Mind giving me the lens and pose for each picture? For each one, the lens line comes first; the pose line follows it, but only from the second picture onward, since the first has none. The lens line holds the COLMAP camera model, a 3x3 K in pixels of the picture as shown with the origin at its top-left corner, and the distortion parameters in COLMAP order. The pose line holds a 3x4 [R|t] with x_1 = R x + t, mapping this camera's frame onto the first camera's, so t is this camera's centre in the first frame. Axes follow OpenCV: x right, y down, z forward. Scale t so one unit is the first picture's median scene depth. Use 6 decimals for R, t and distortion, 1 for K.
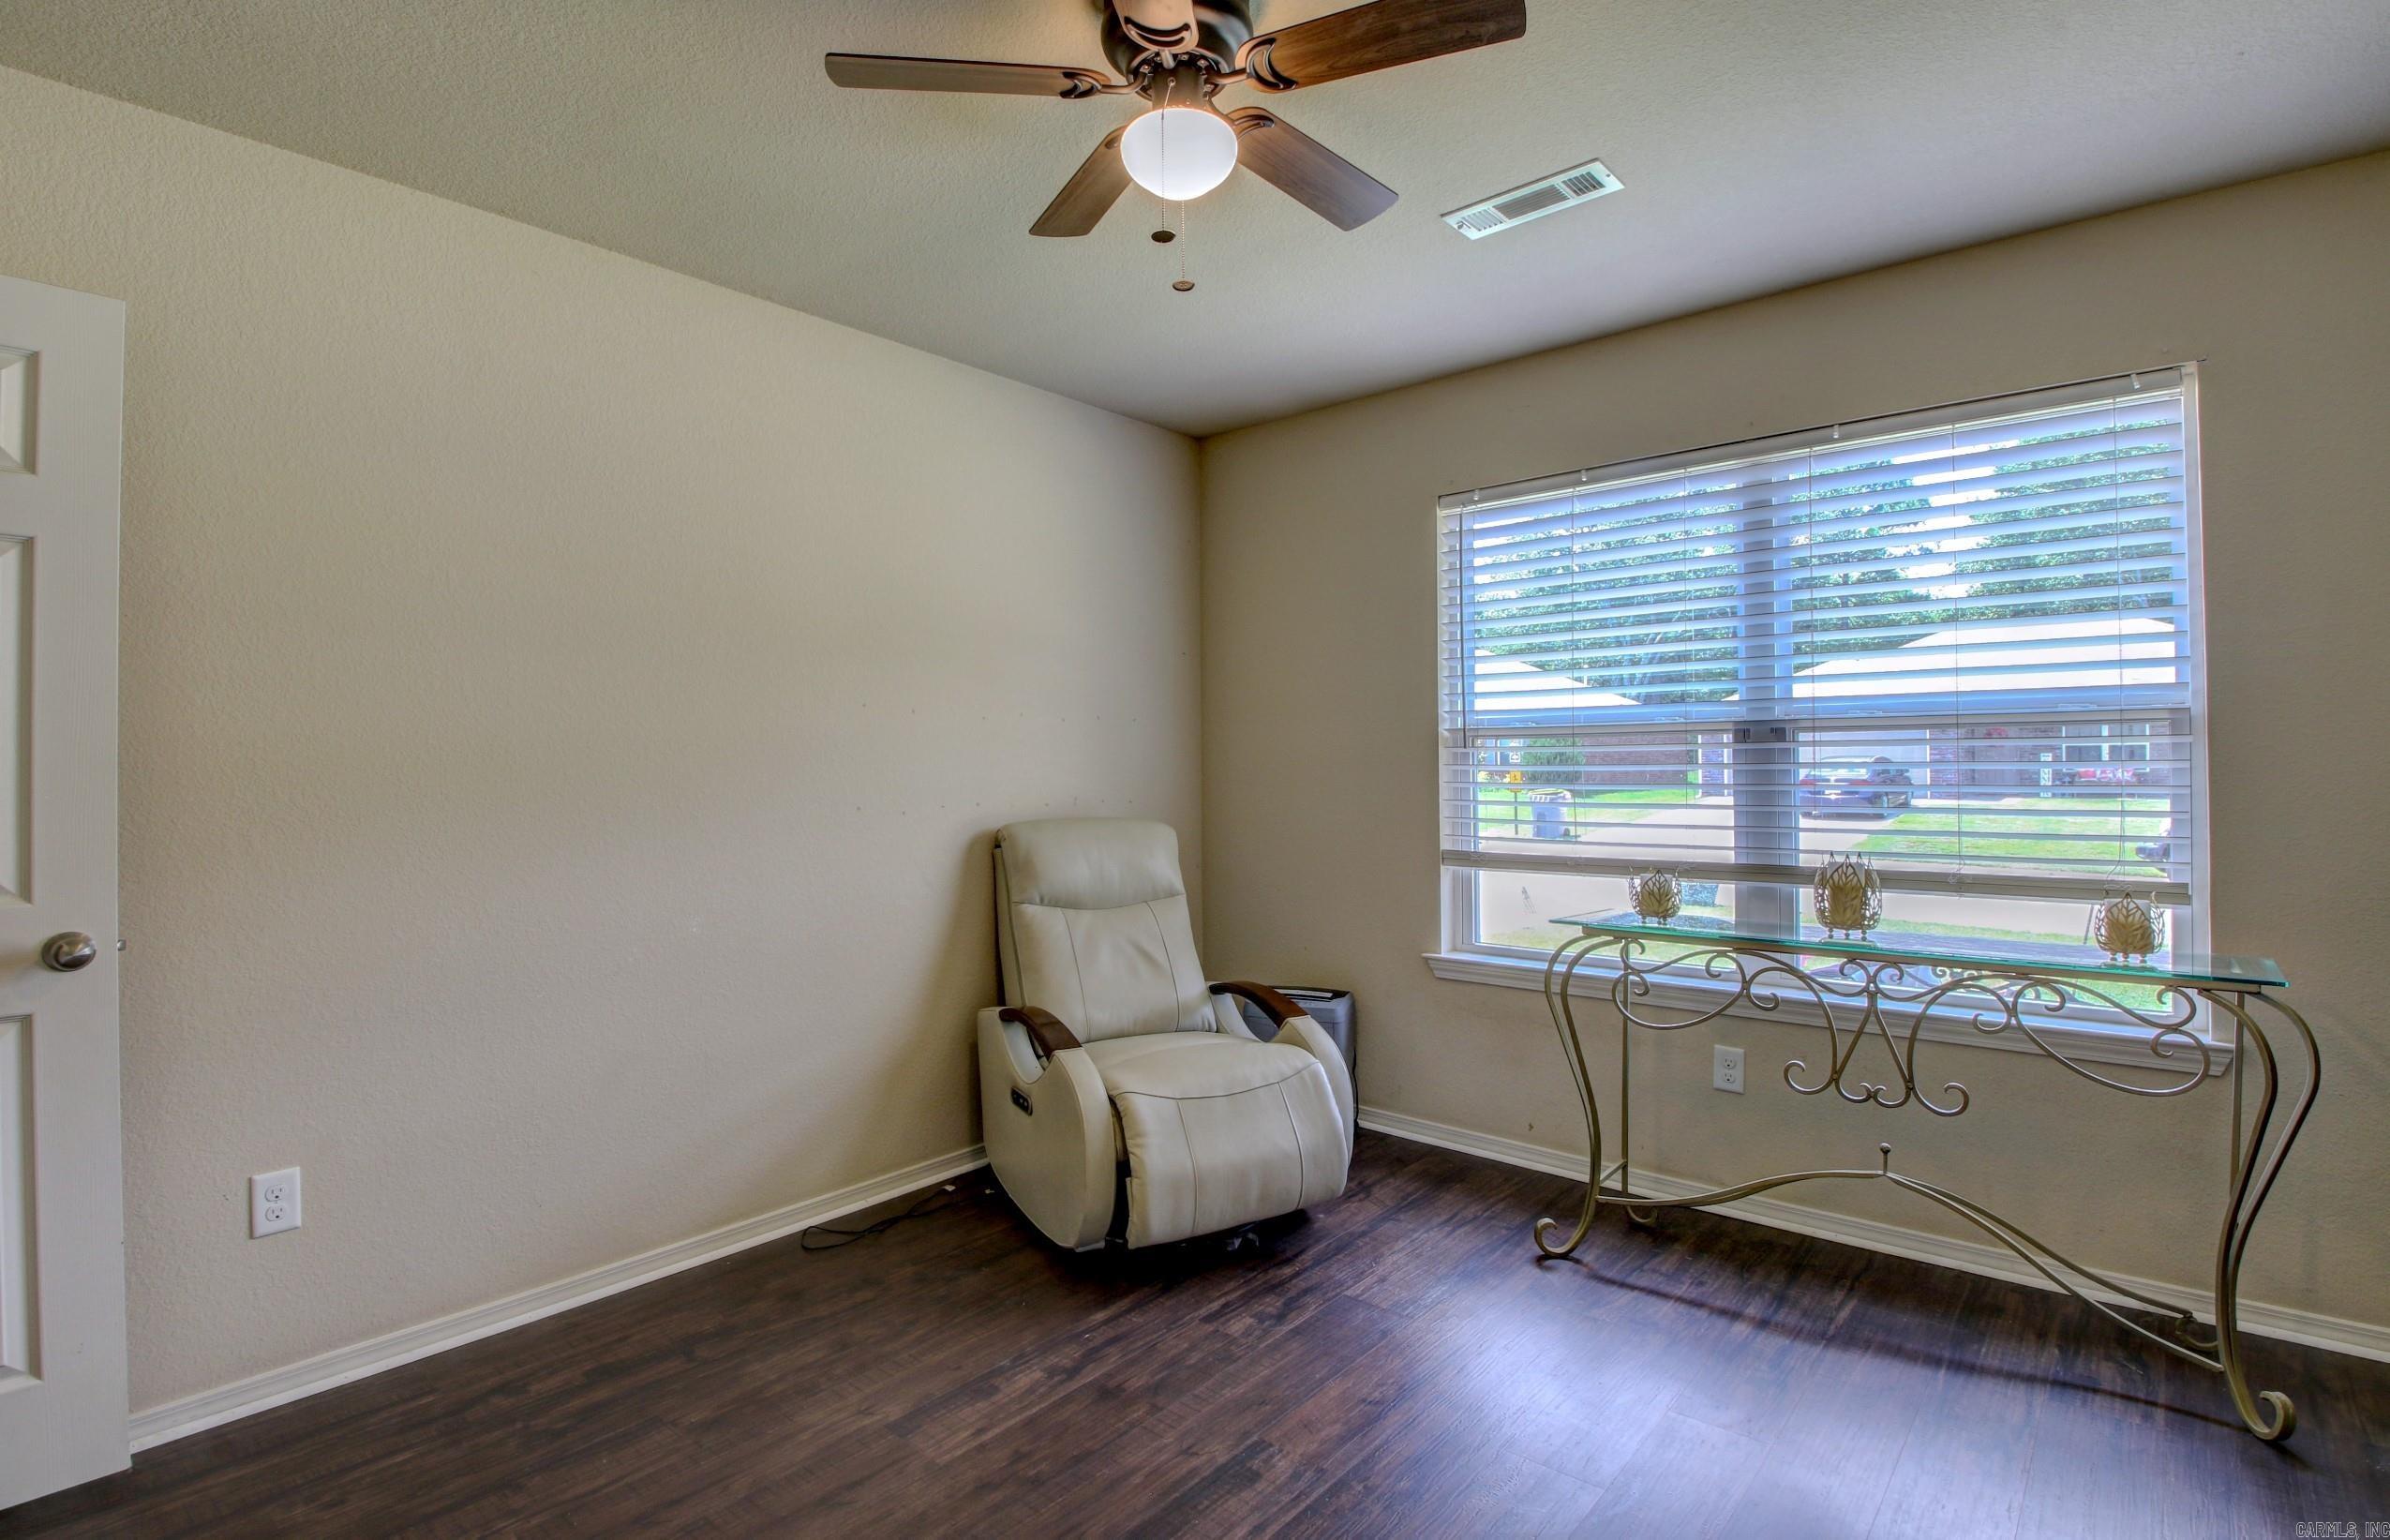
lens RADIAL K [[1134.8, 0, 1169.1], [0, 1134.8, 744.0], [0, 0, 1]] dist [-0.012487, -0.008758]
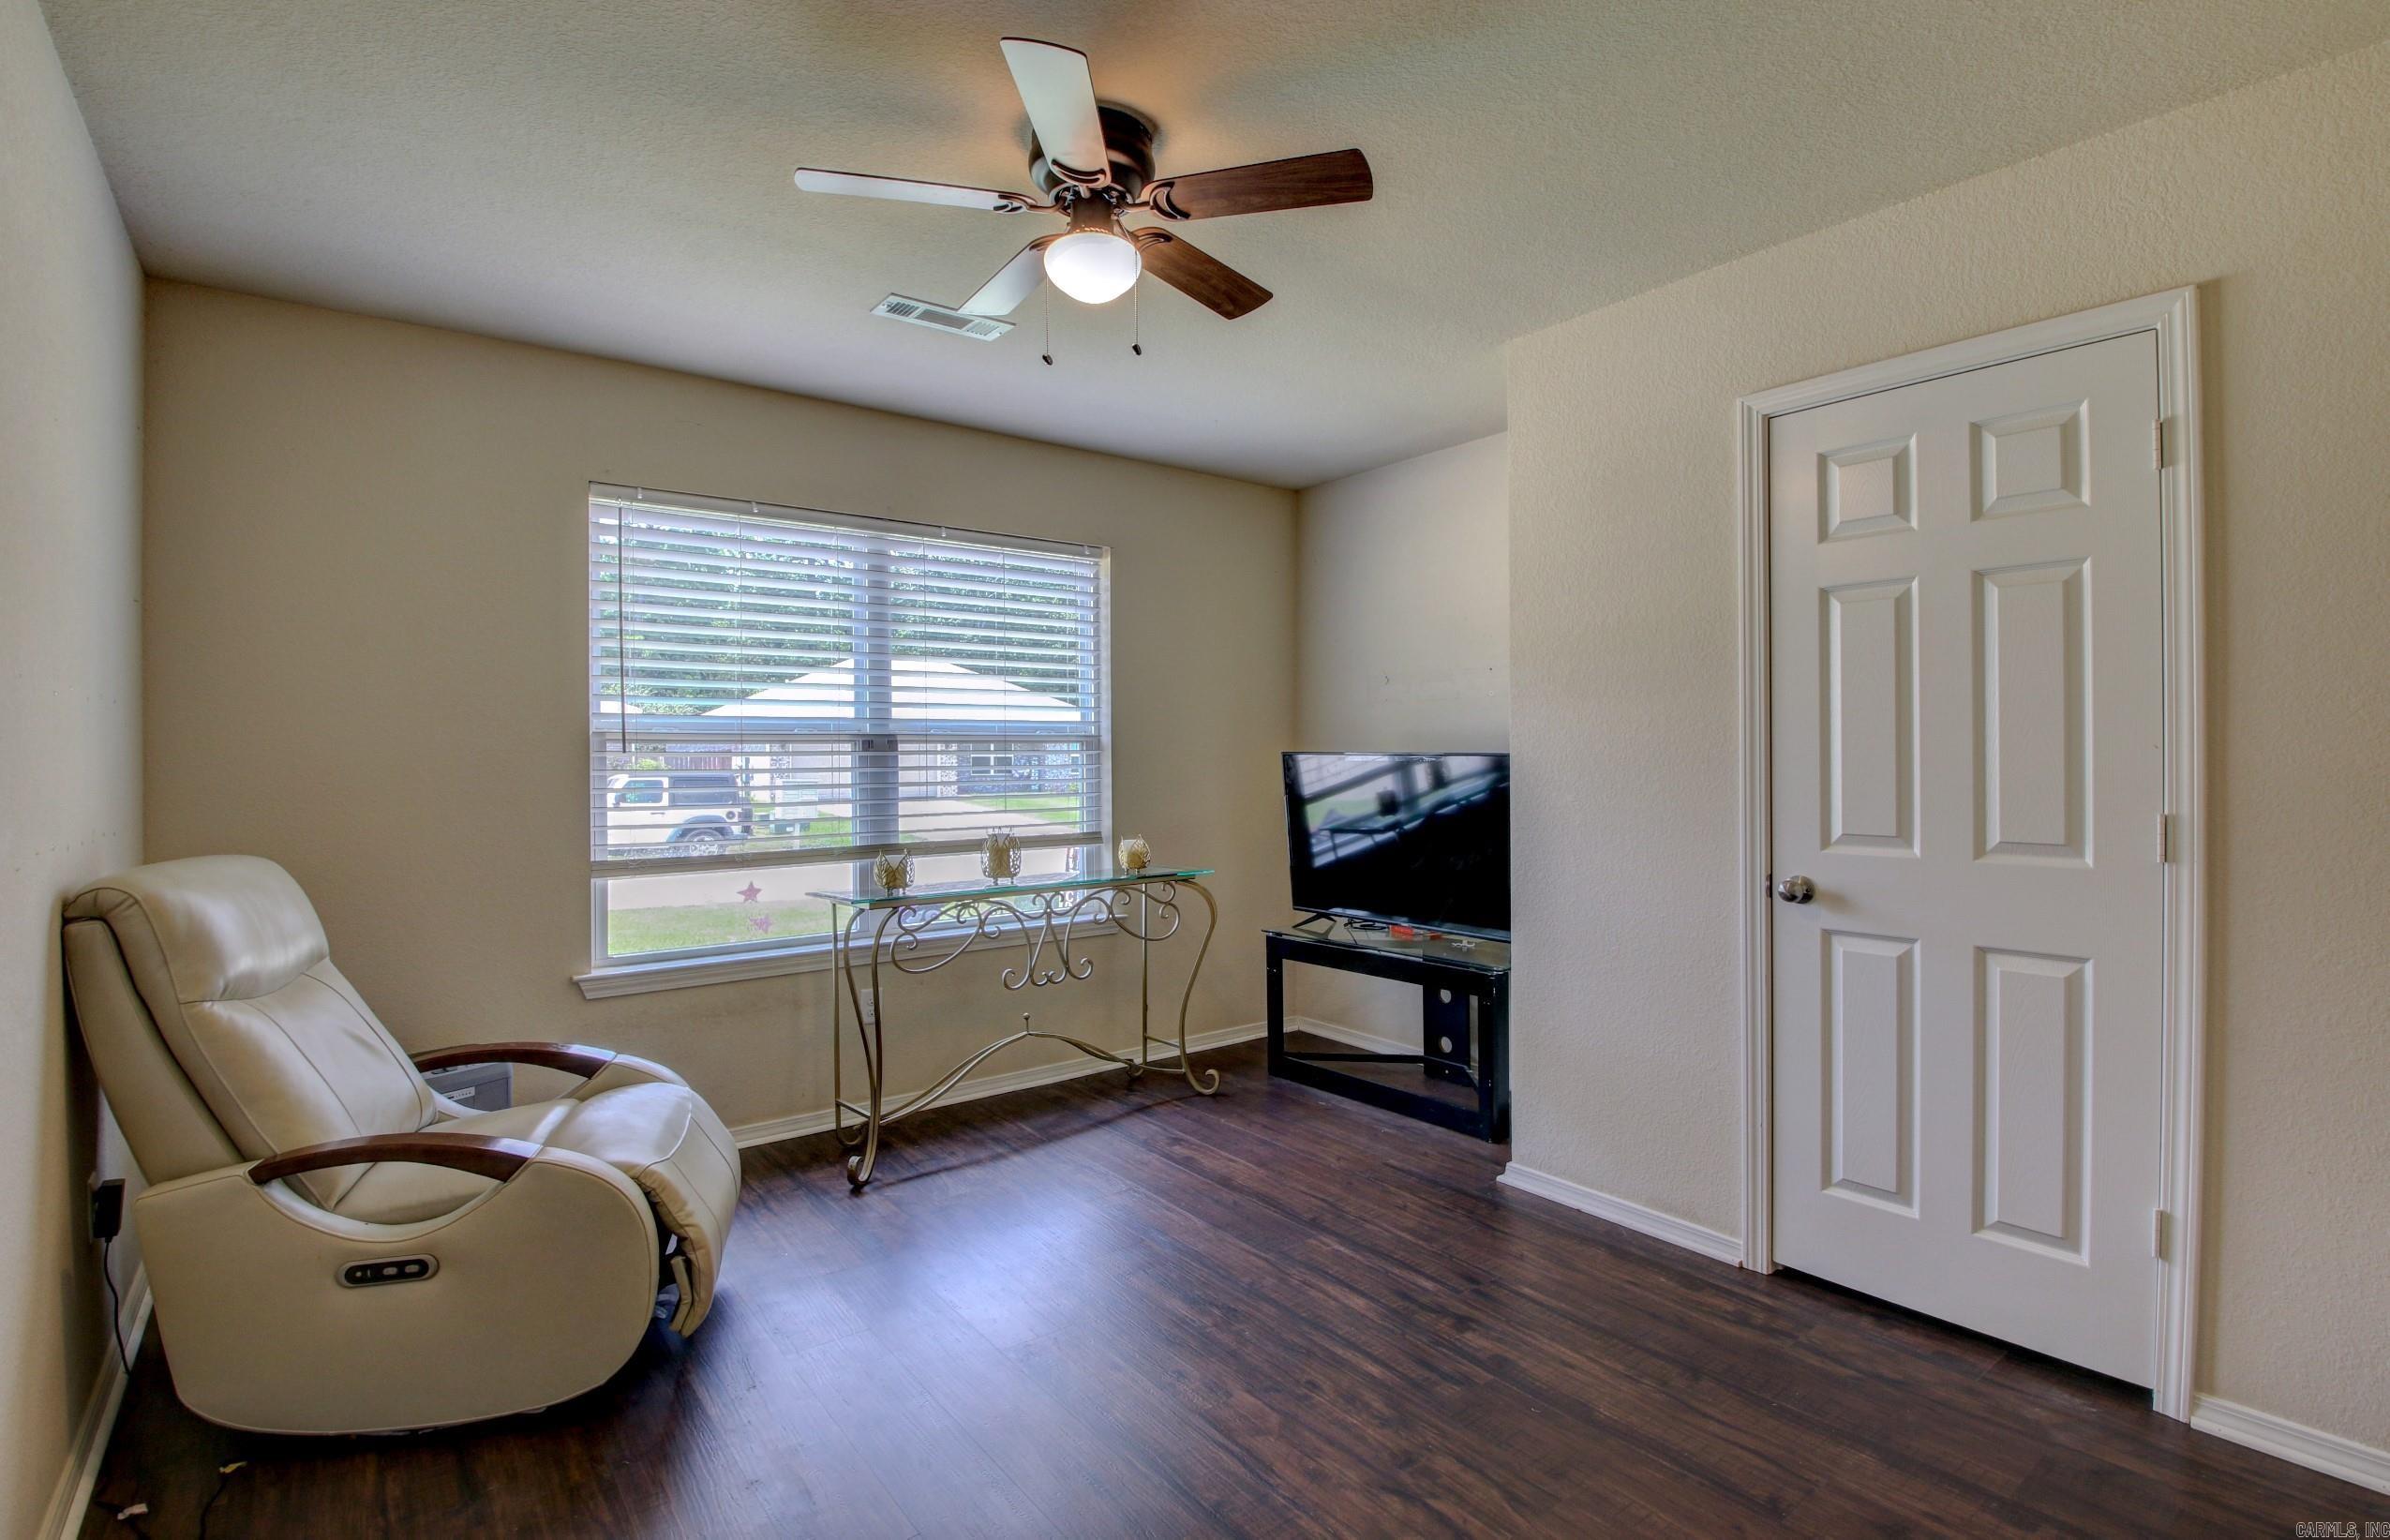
lens RADIAL K [[1134.8, 0, 1191.3], [0, 1134.8, 773.6], [0, 0, 1]] dist [-0.012487, -0.008758]
pose [[0.179801, -0.007683, 0.983673, -0.862827], [-0.011391, 0.999886, 0.009891, 0.008016], [-0.983637, -0.012984, 0.179693, 0.514295]]
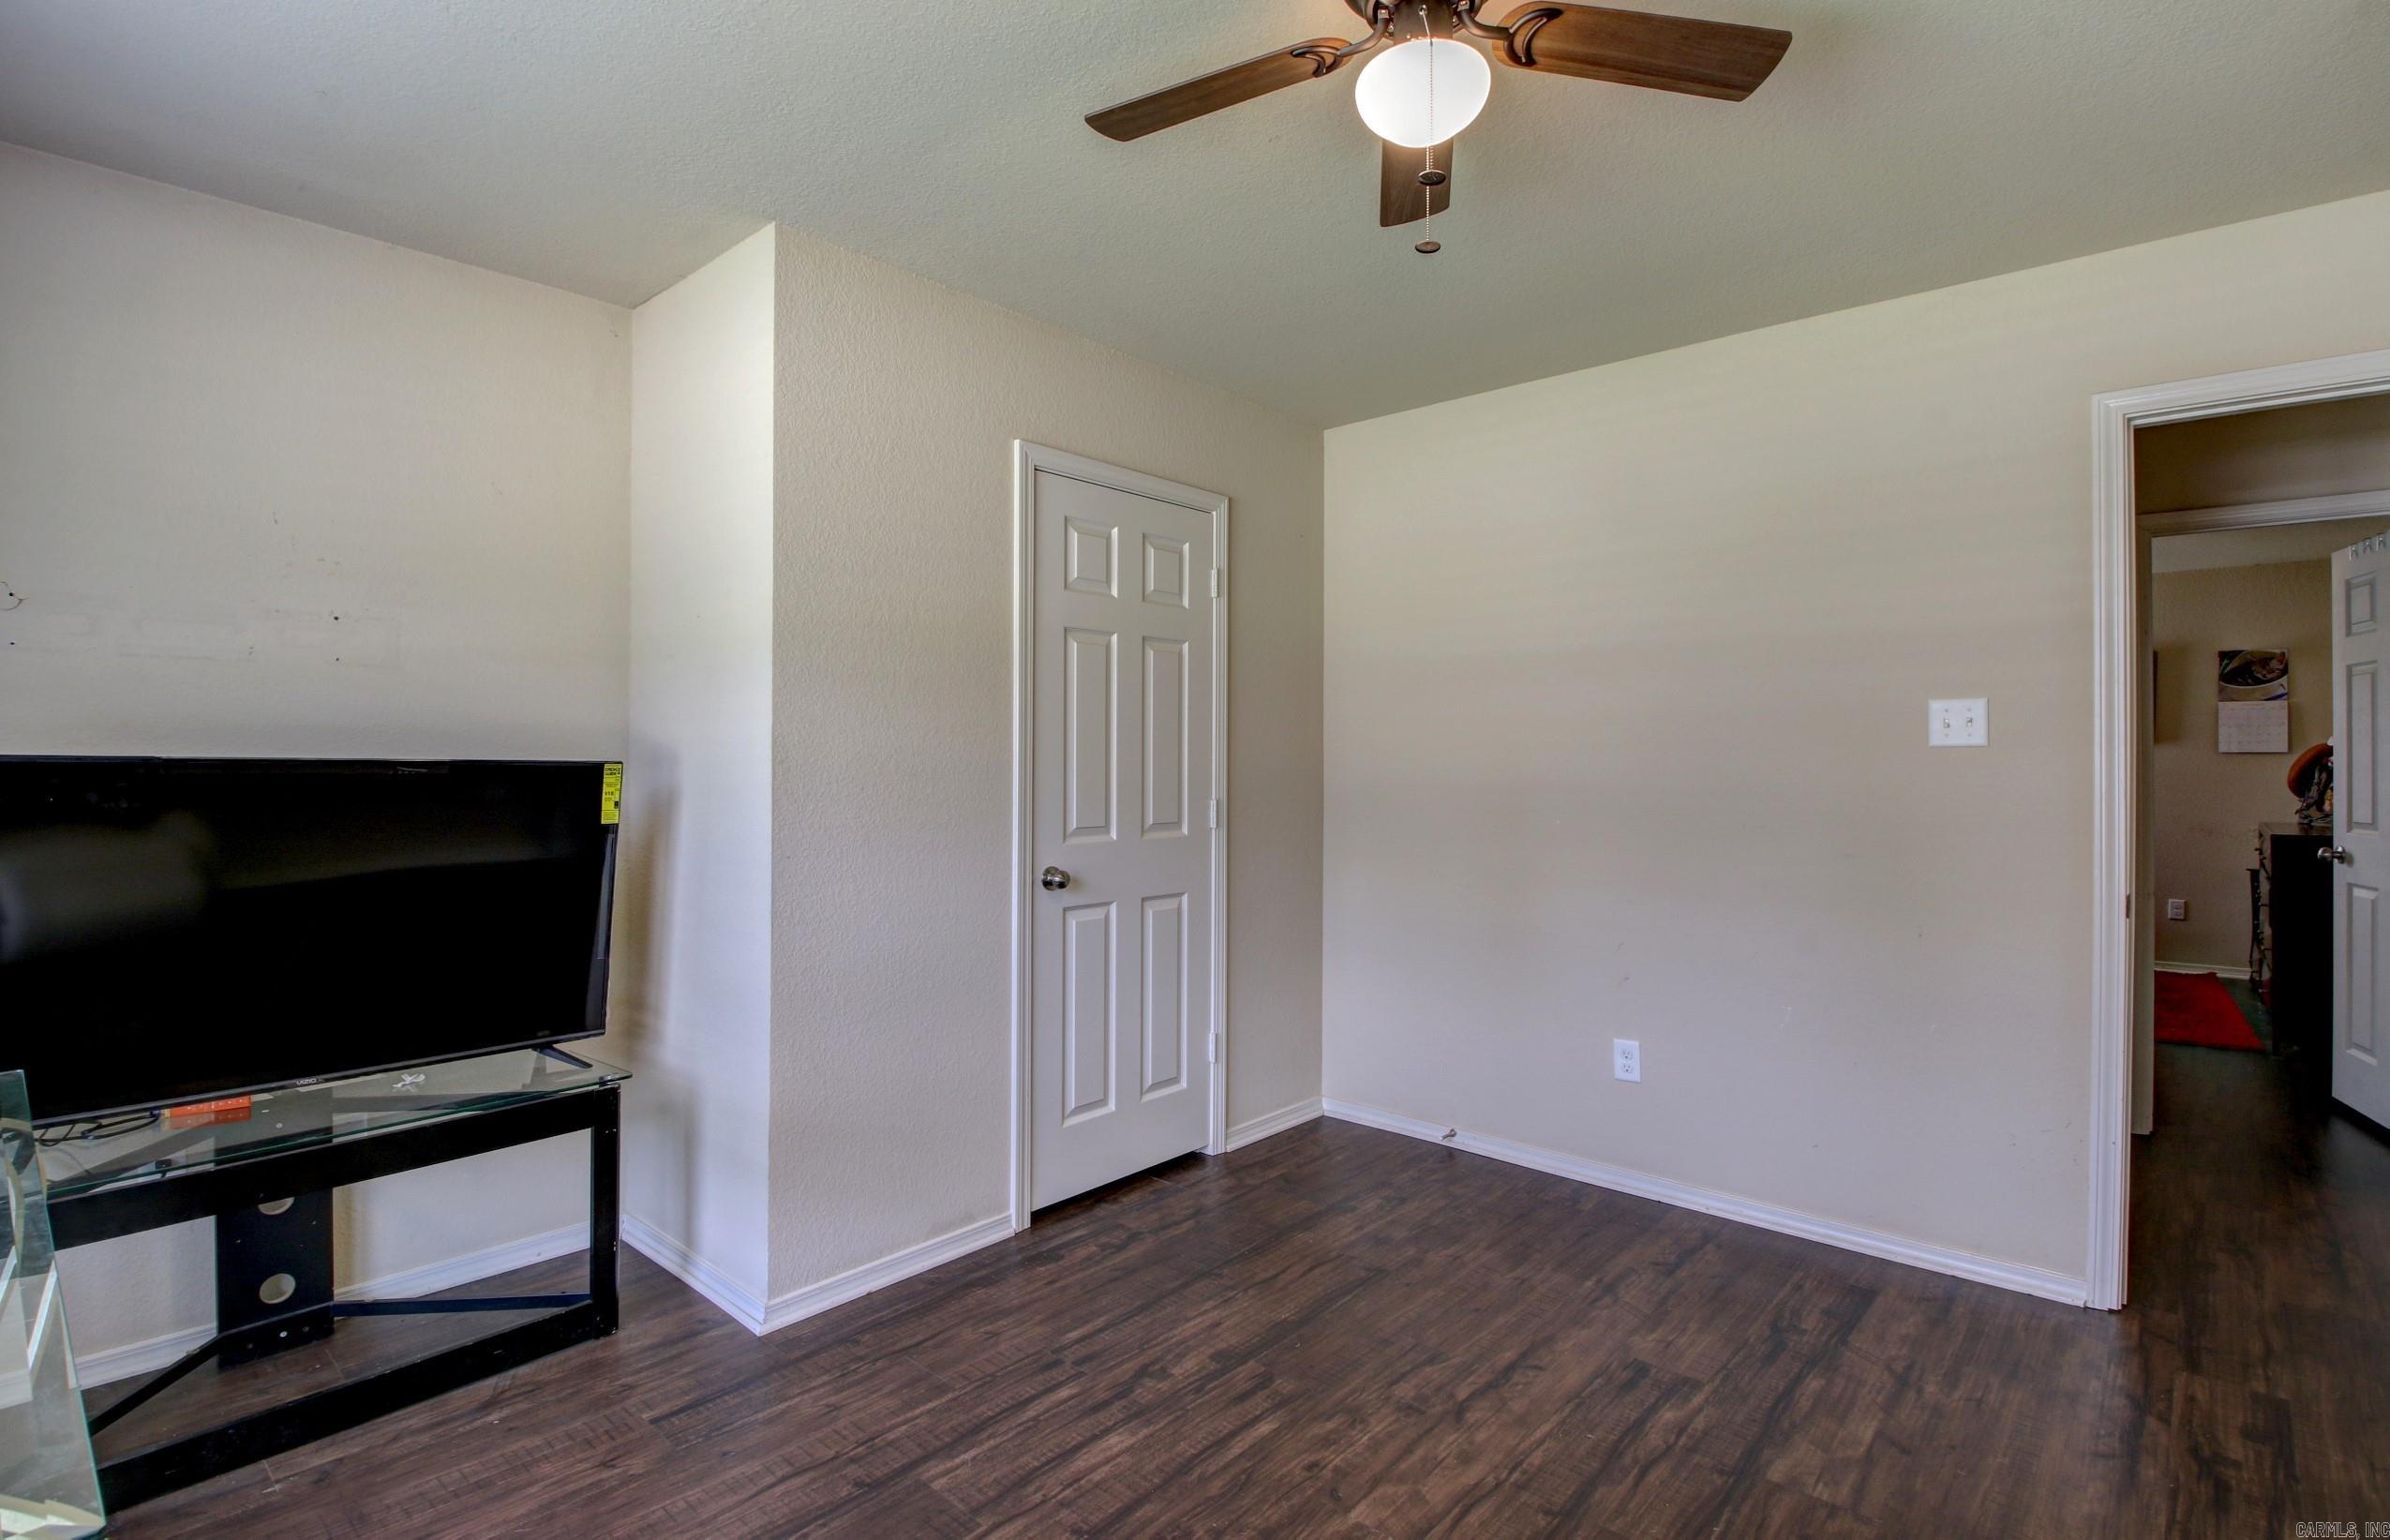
lens RADIAL K [[1134.8, 0, 1197.2], [0, 1134.8, 754.6], [0, 0, 1]] dist [-0.012487, -0.008758]
pose [[-0.999883, 0.010142, -0.011467, 0.146997], [0.010348, 0.999784, -0.018045, 0.008663], [0.011282, -0.018162, -0.999771, 1.408420]]
